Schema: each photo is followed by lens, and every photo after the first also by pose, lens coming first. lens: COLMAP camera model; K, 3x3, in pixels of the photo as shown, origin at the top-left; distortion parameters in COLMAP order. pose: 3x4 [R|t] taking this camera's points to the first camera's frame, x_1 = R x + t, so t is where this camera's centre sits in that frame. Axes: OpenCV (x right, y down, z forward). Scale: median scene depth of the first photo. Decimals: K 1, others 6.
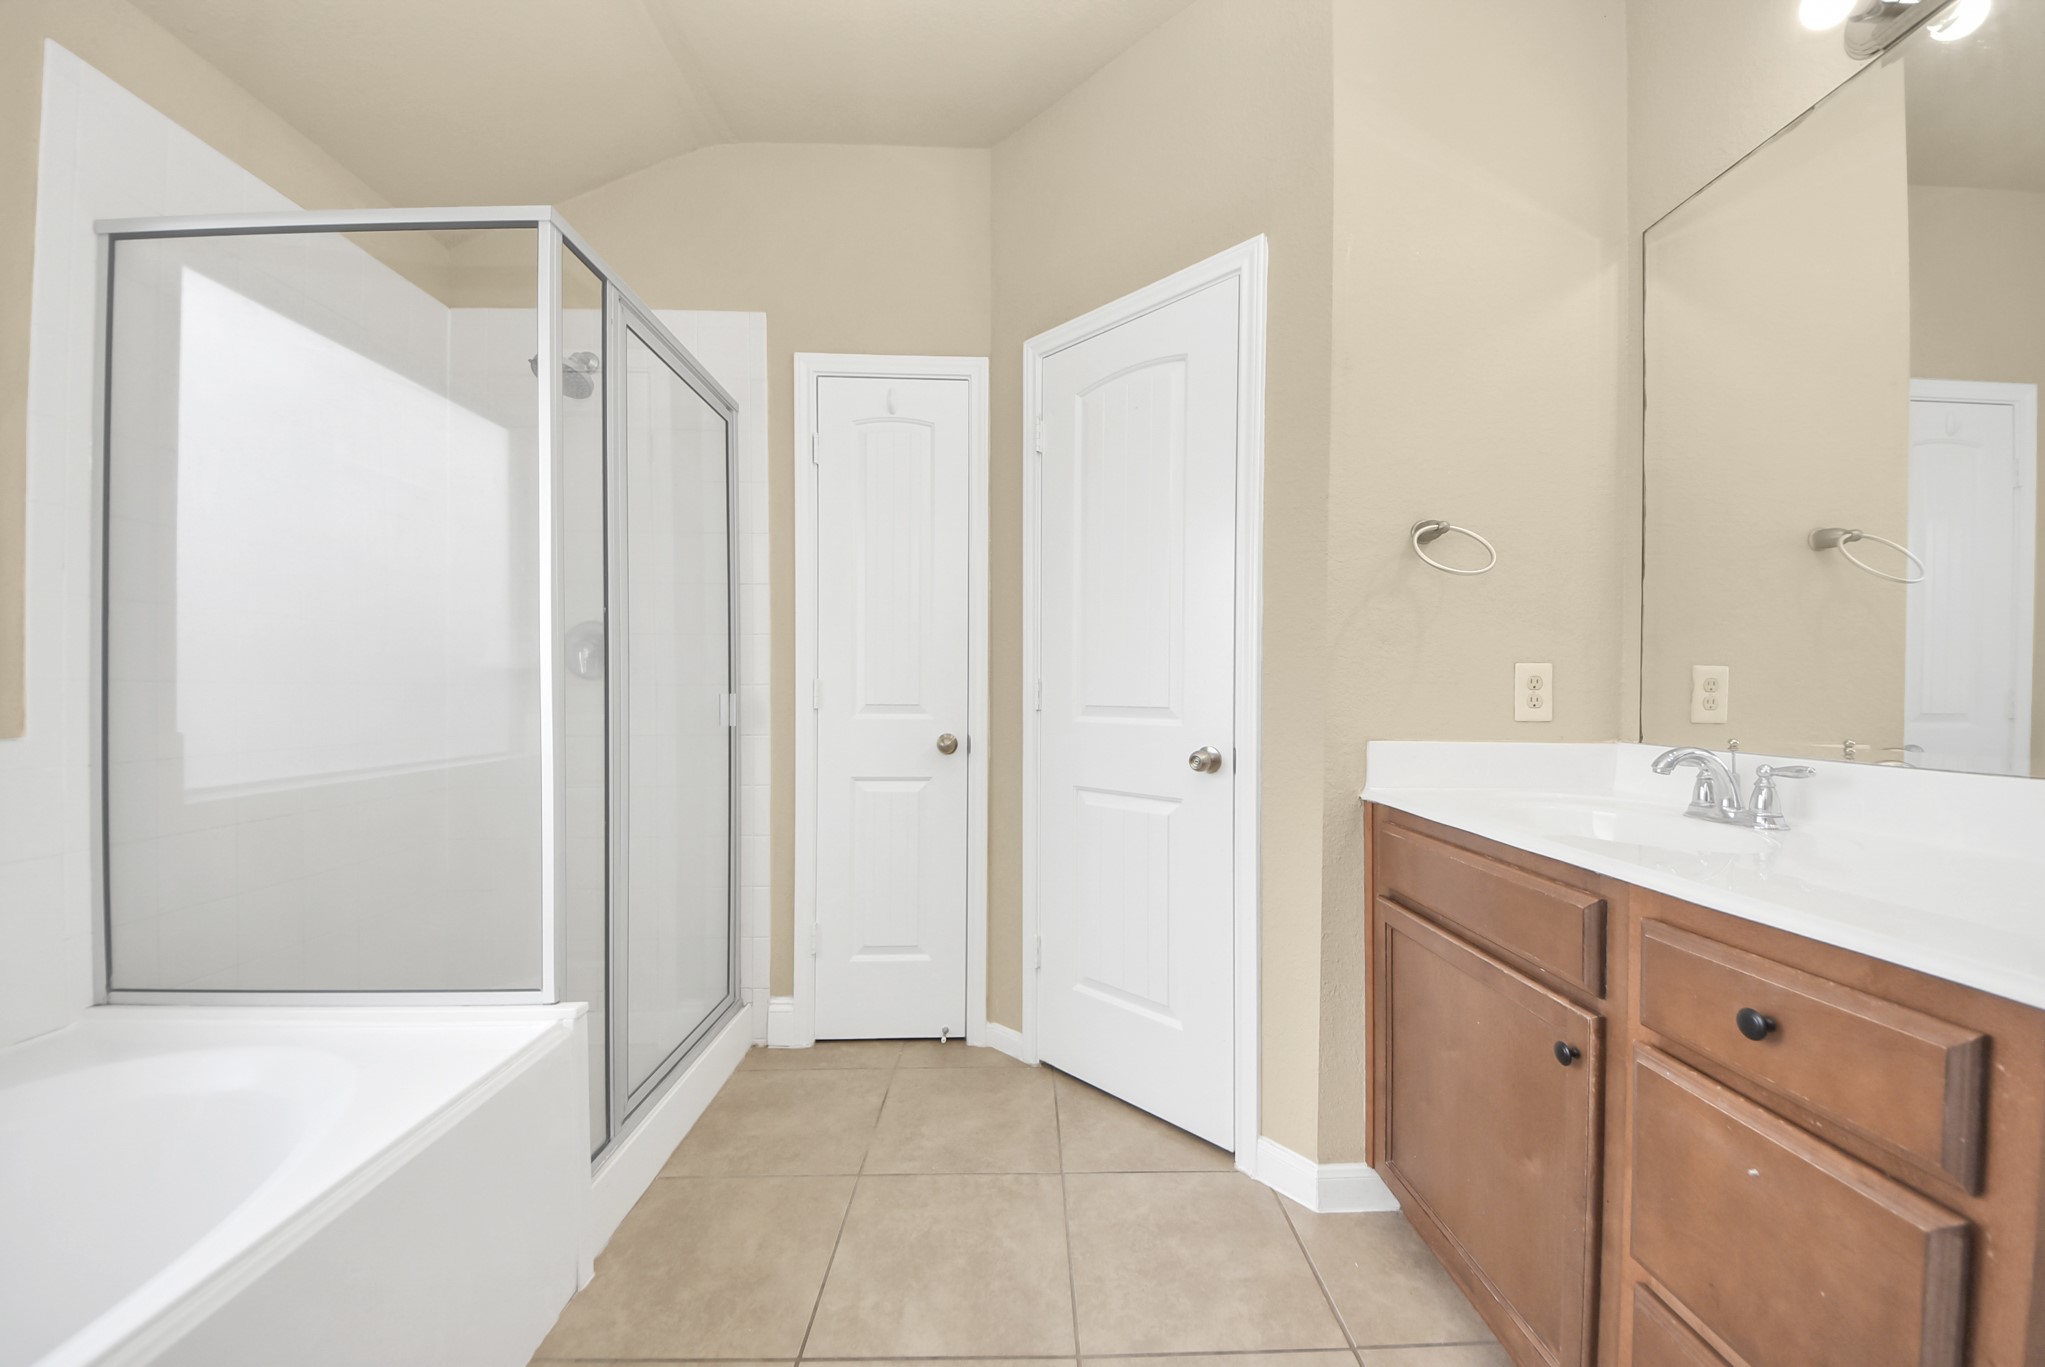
lens RADIAL K [[735.1, 0, 1028.7], [0, 735.1, 691.5], [0, 0, 1]] dist [0.011316, -0.006786]
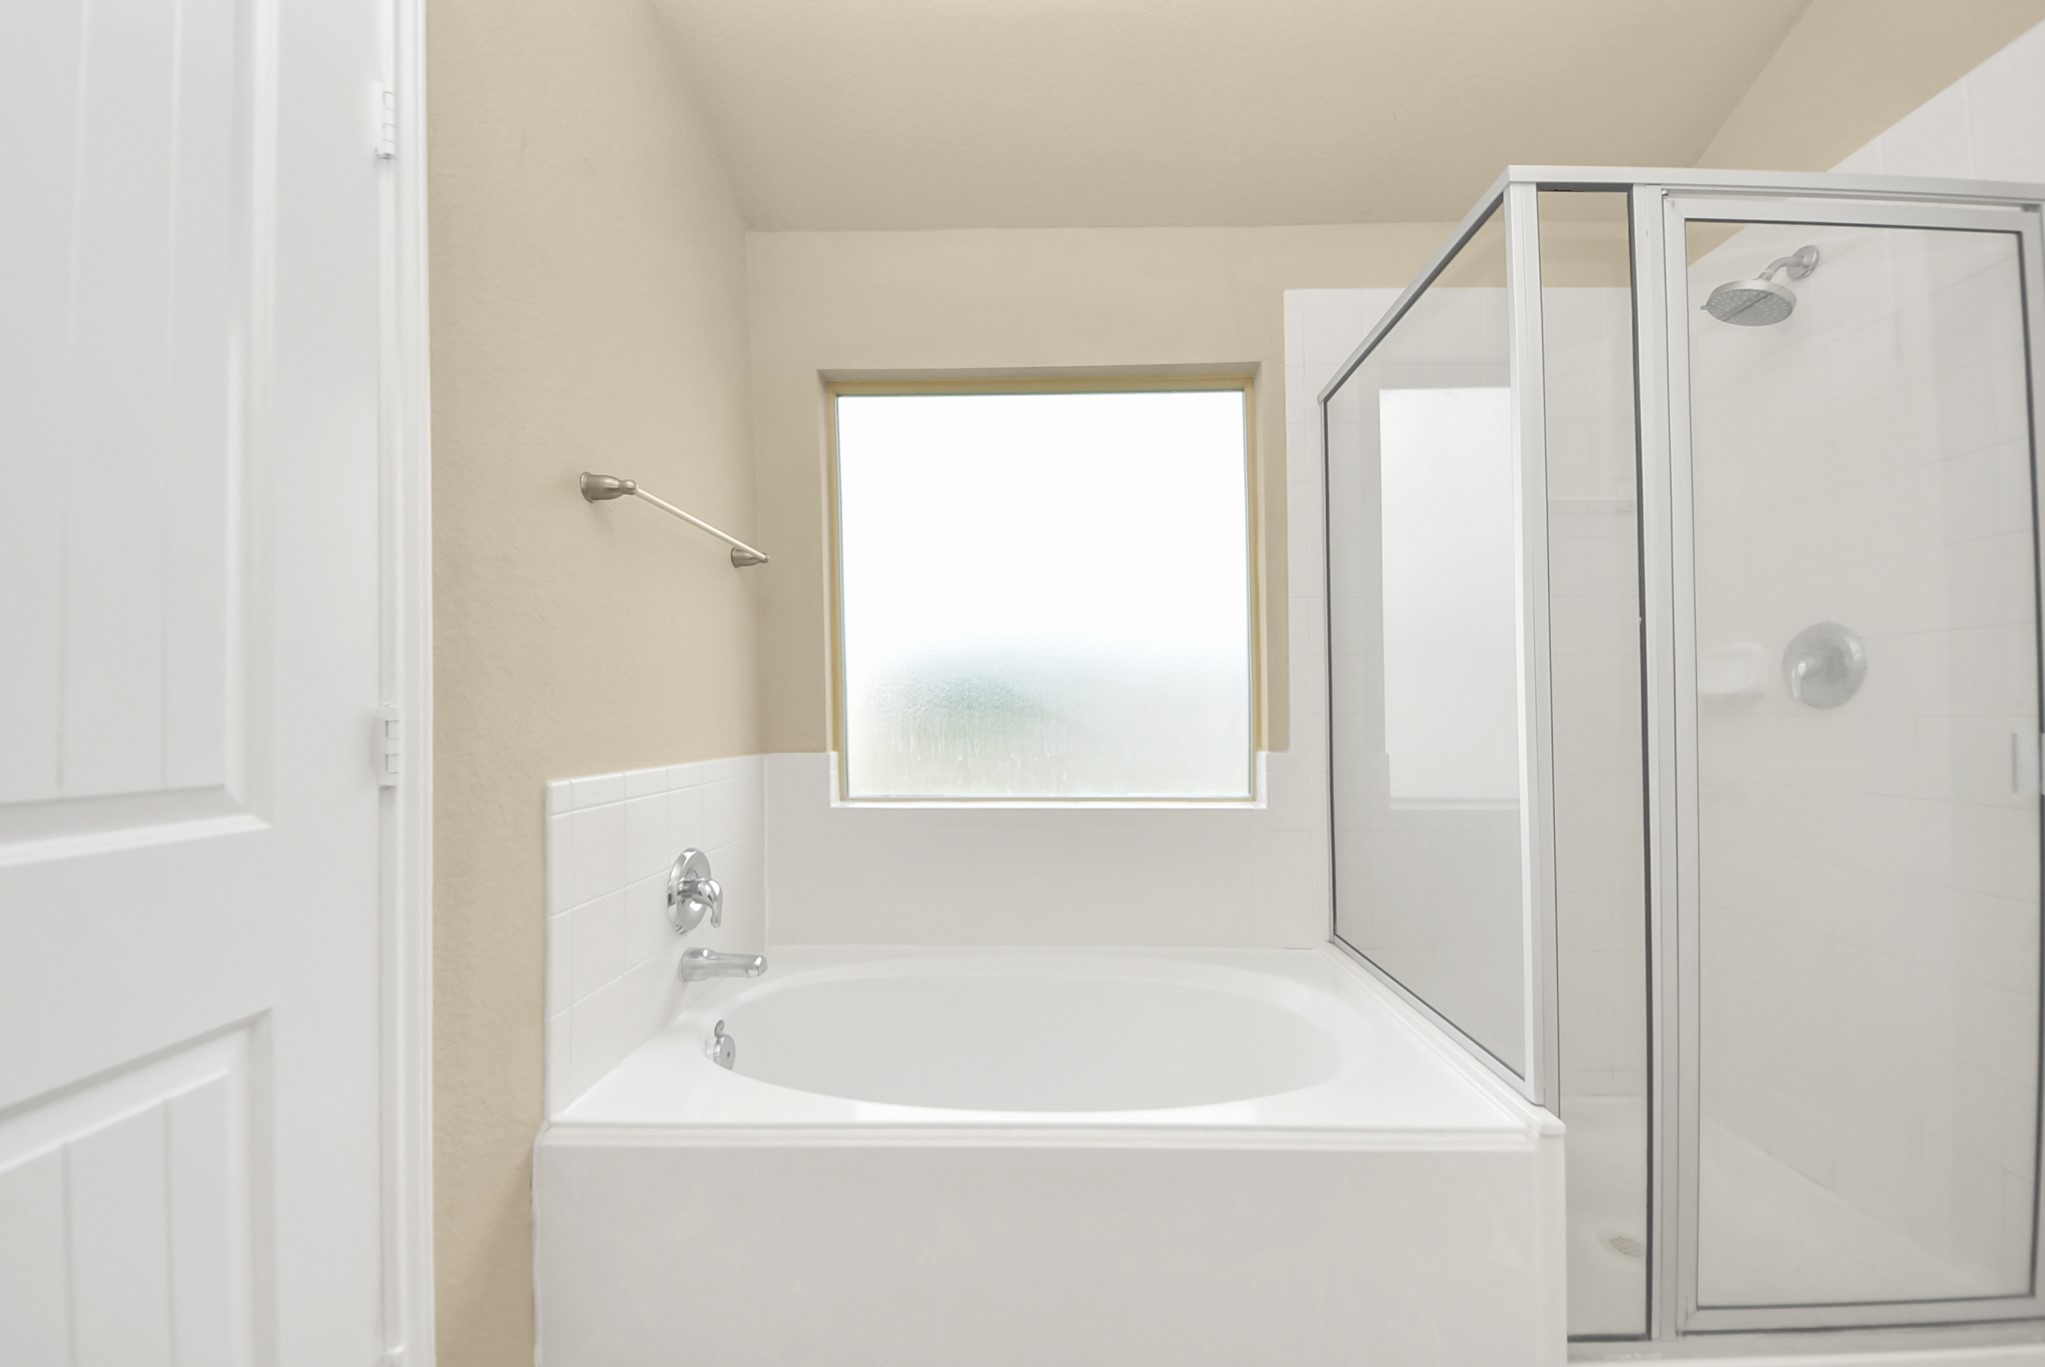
lens RADIAL K [[783.7, 0, 1026.4], [0, 783.7, 696.9], [0, 0, 1]] dist [-0.006895, -0.000410]
pose [[-0.013333, -0.014973, -0.999799, 0.251743], [-0.004022, 0.999881, -0.014920, -0.020993], [0.999903, 0.003823, -0.013392, 0.435496]]
